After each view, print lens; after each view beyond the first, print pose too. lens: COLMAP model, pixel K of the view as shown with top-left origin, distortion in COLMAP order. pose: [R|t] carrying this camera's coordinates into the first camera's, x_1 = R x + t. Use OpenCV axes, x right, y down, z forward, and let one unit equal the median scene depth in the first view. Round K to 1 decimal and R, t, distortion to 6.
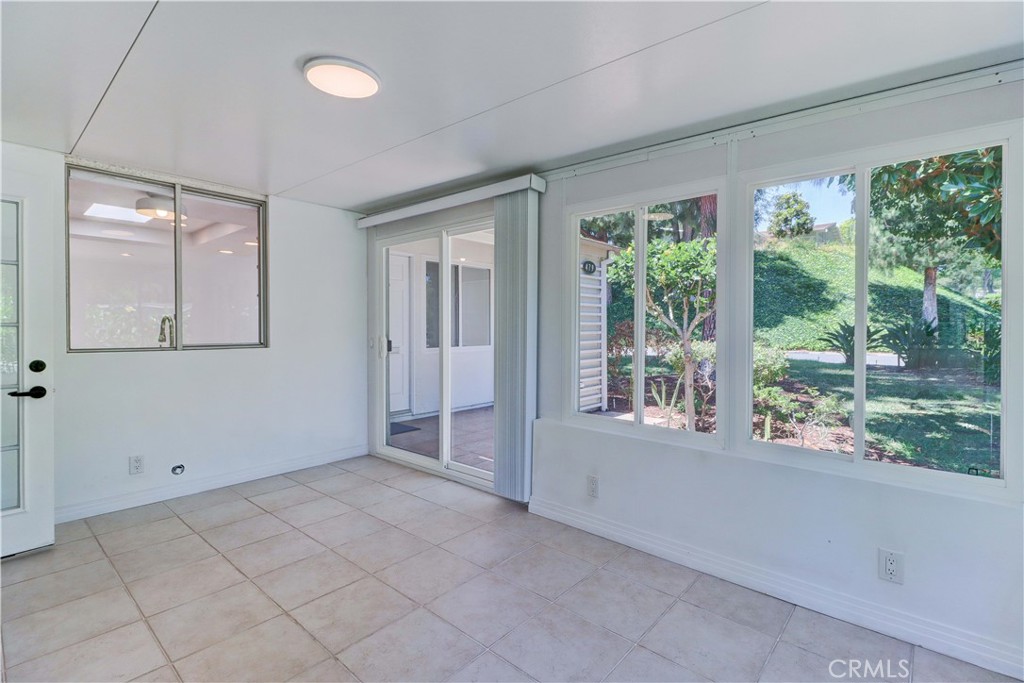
lens RADIAL K [[474.6, 0, 516.4], [0, 474.6, 334.2], [0, 0, 1]] dist [0.017365, -0.010349]
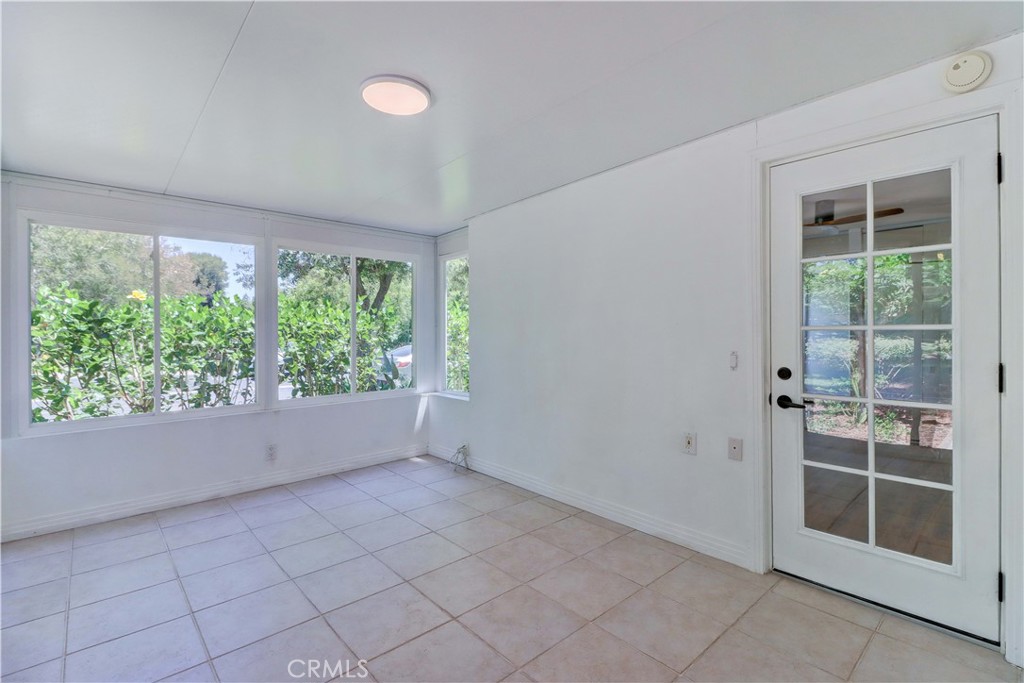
lens RADIAL K [[474.6, 0, 507.1], [0, 474.6, 336.9], [0, 0, 1]] dist [0.017365, -0.010349]
pose [[-0.991134, 0.014534, 0.132069, -0.730277], [0.017261, 0.999660, 0.019527, -0.015583], [-0.131741, 0.021633, -0.991048, 1.950274]]
